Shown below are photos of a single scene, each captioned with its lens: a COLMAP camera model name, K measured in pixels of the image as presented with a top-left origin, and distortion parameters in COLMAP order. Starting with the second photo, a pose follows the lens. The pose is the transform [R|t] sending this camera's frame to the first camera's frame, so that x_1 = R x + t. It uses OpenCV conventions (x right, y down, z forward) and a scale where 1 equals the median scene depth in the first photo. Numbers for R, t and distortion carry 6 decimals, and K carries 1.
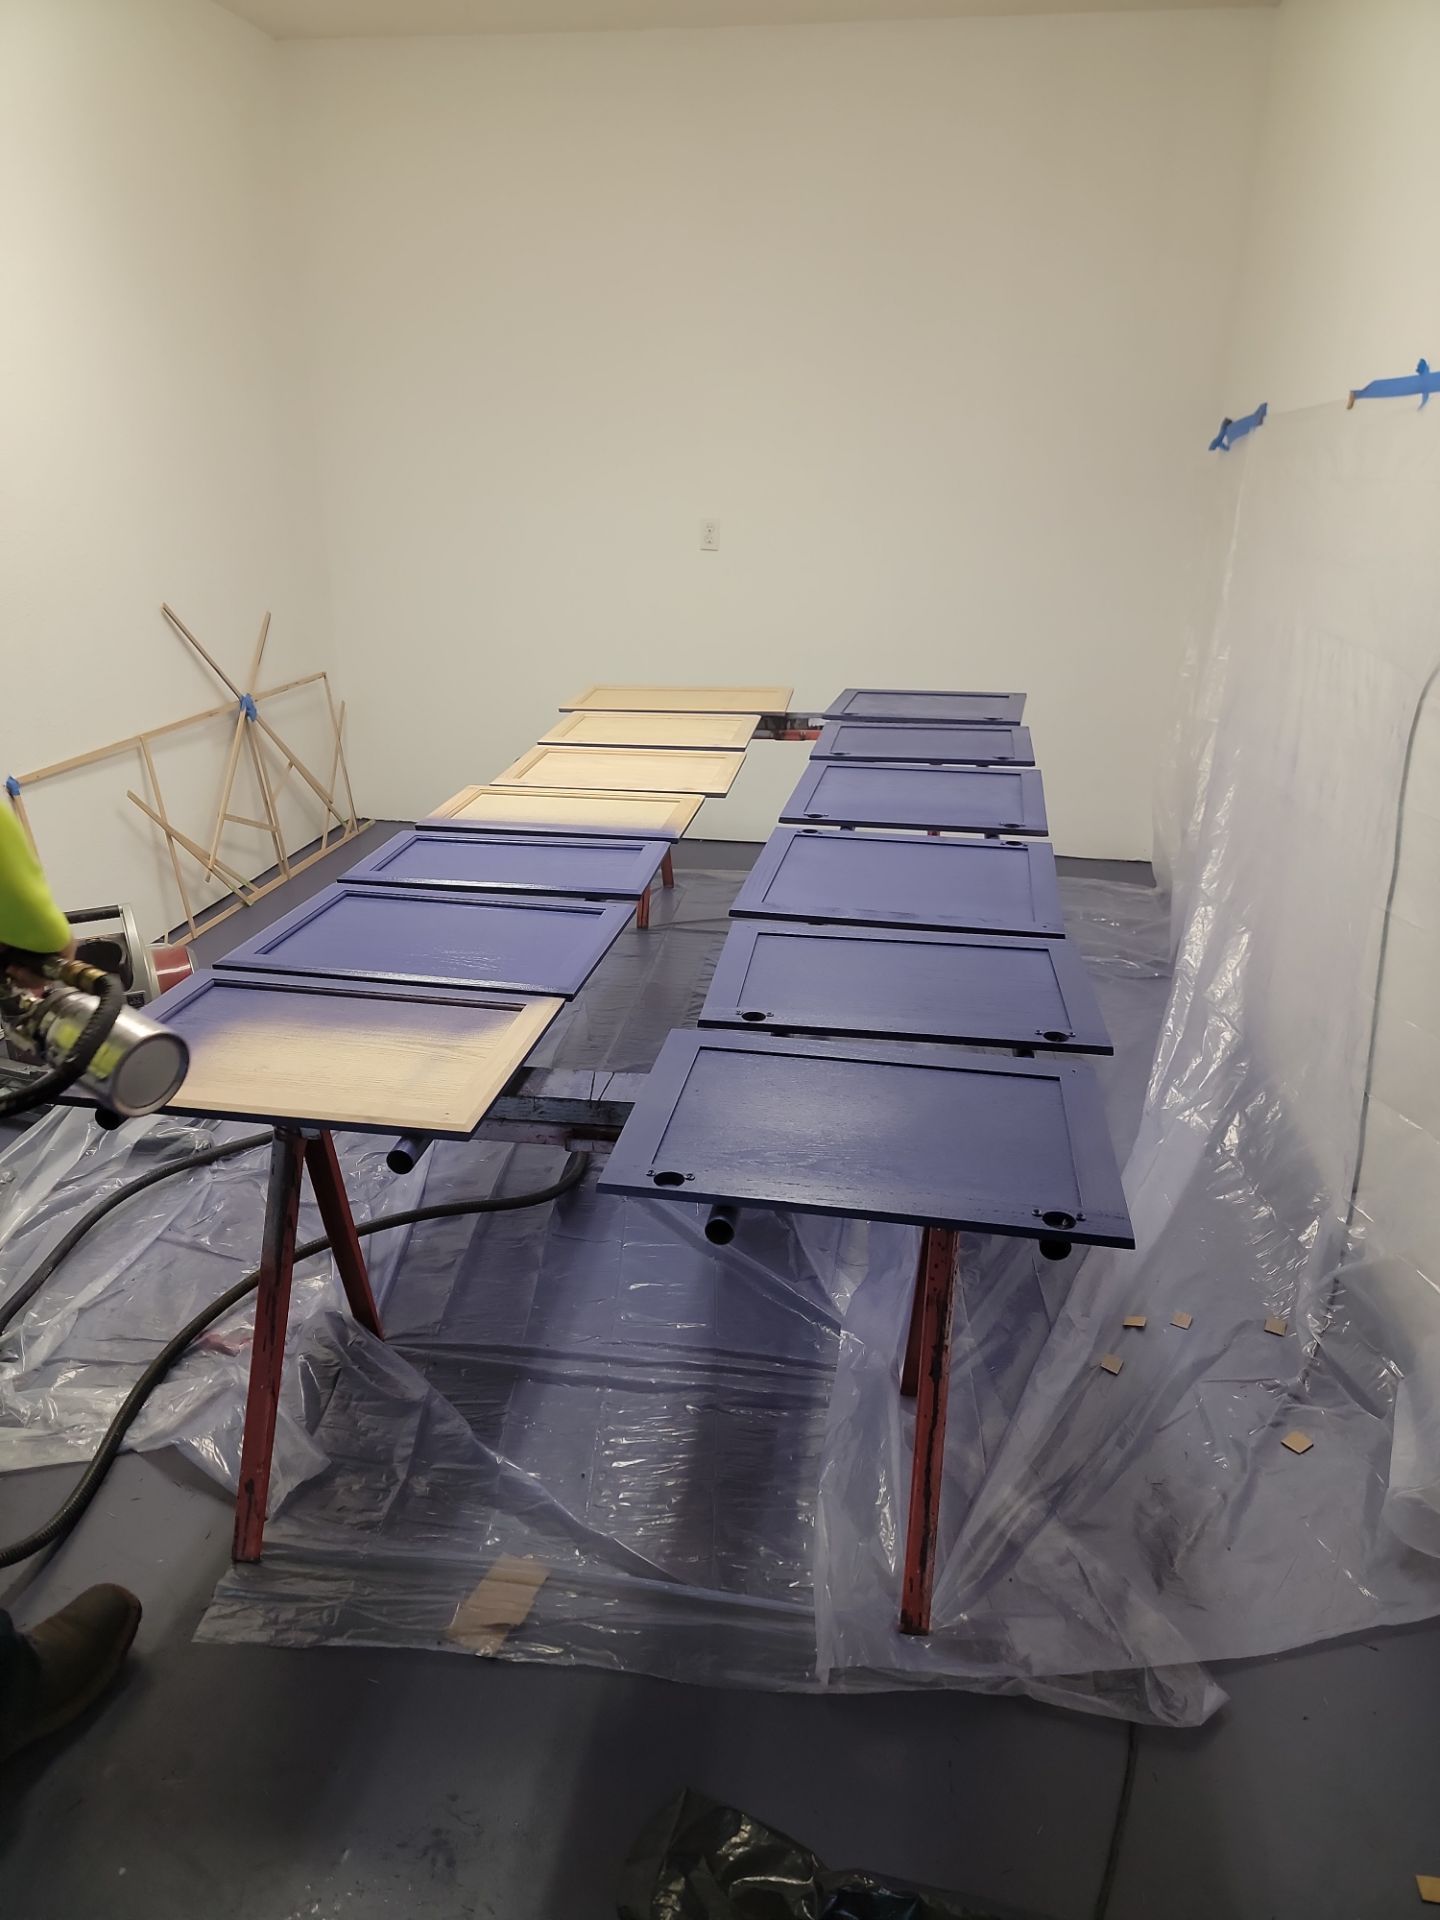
lens RADIAL K [[1363.7, 0, 711.2], [0, 1363.7, 991.3], [0, 0, 1]] dist [0.072886, -0.056079]
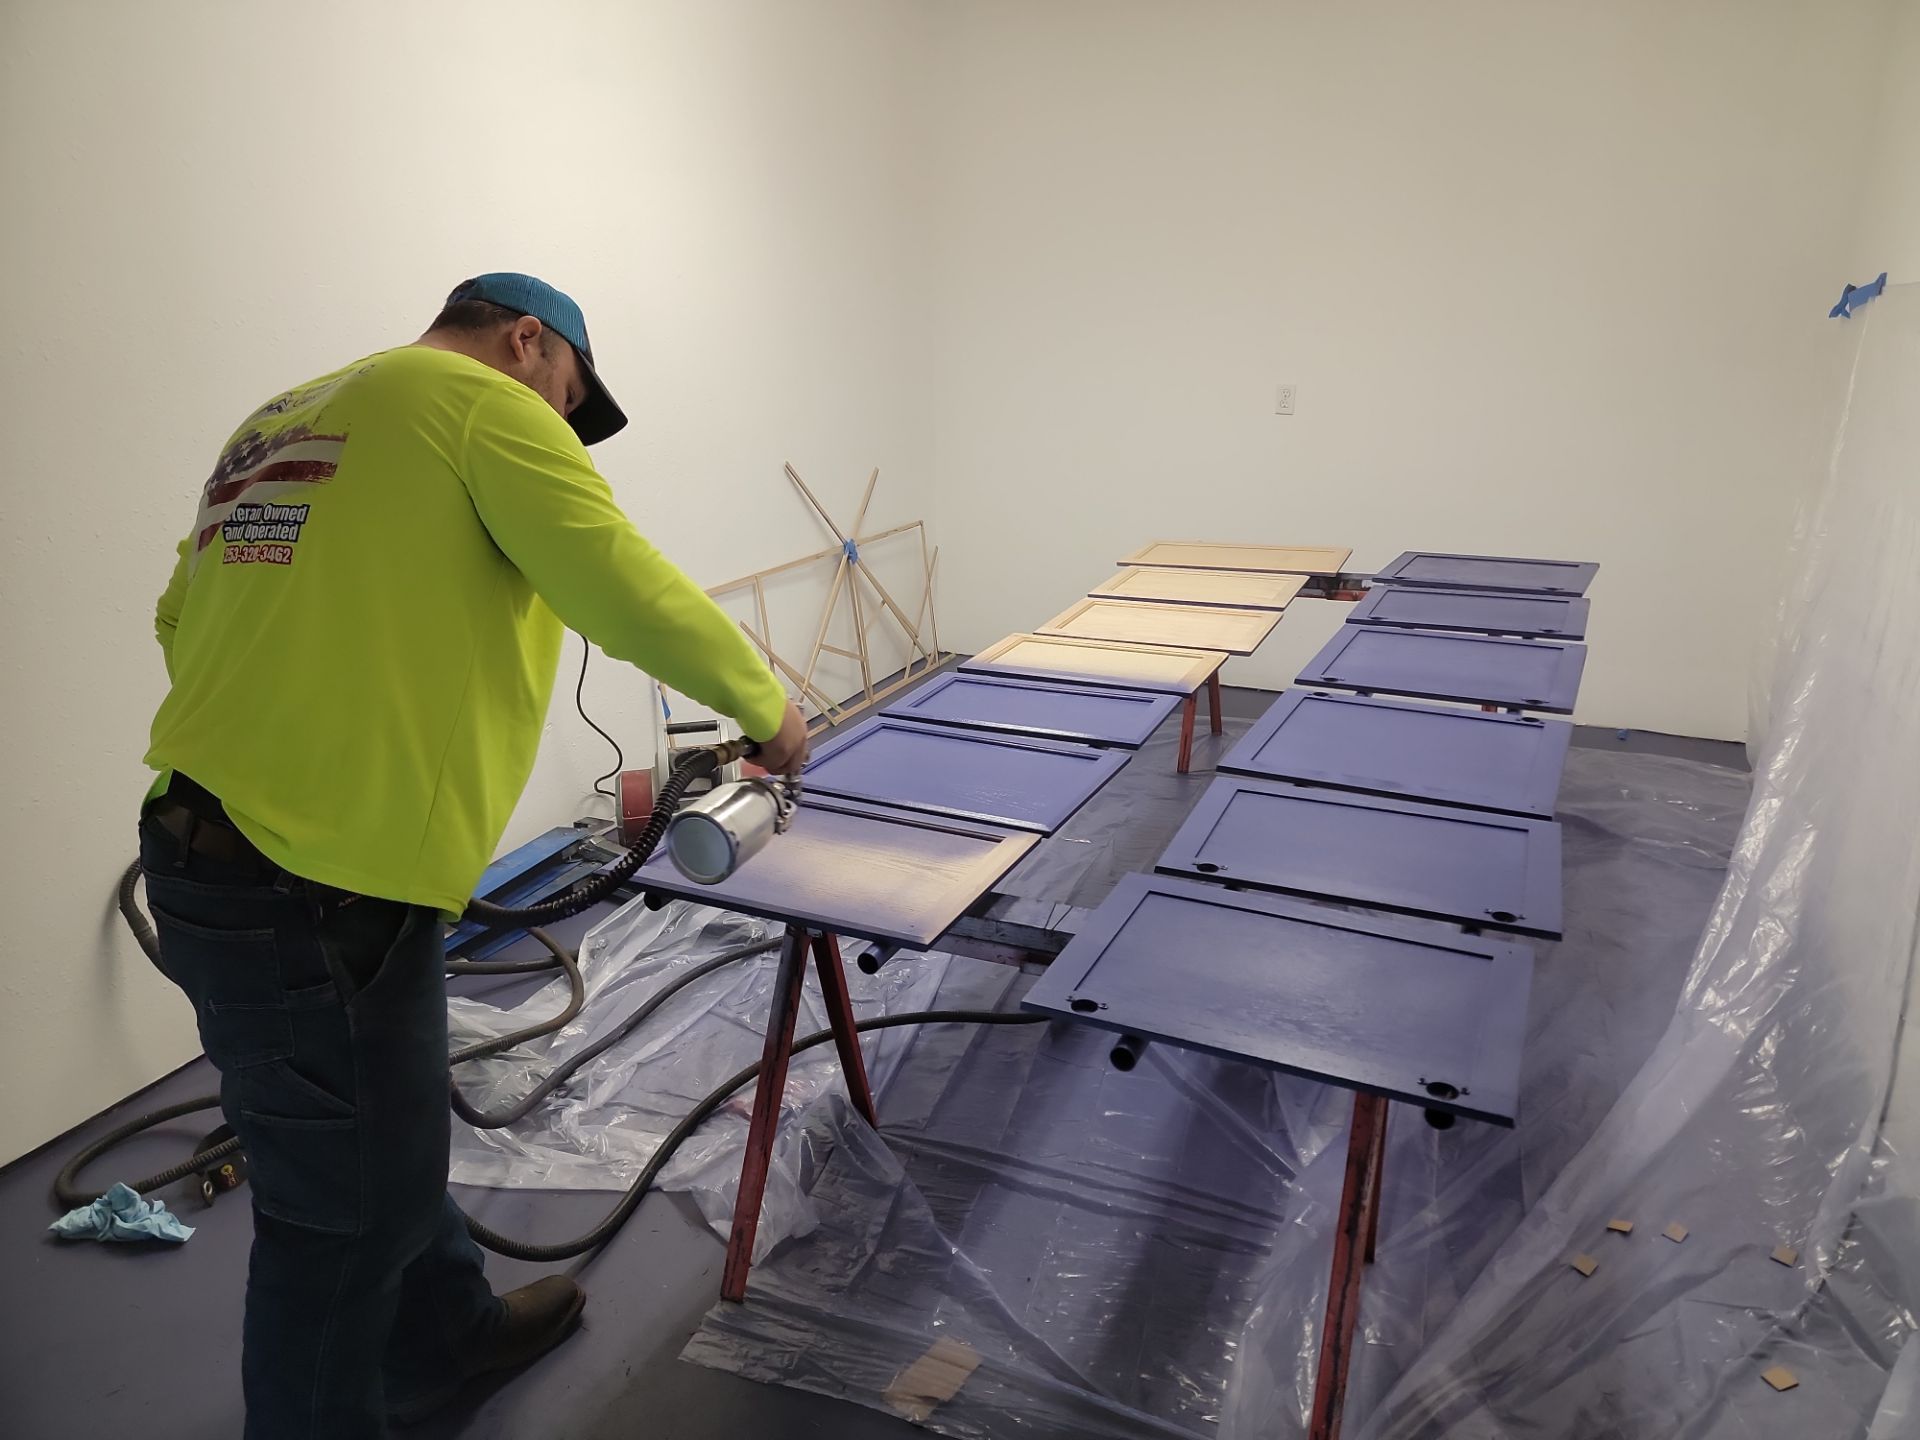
lens RADIAL K [[1363.7, 0, 960.5], [0, 1363.7, 724.7], [0, 0, 1]] dist [0.072886, -0.056079]
pose [[0.962882, 0.067397, -0.261373, 0.092305], [-0.085865, 0.994506, -0.059881, -0.009725], [0.255901, 0.080101, 0.963379, -0.076888]]
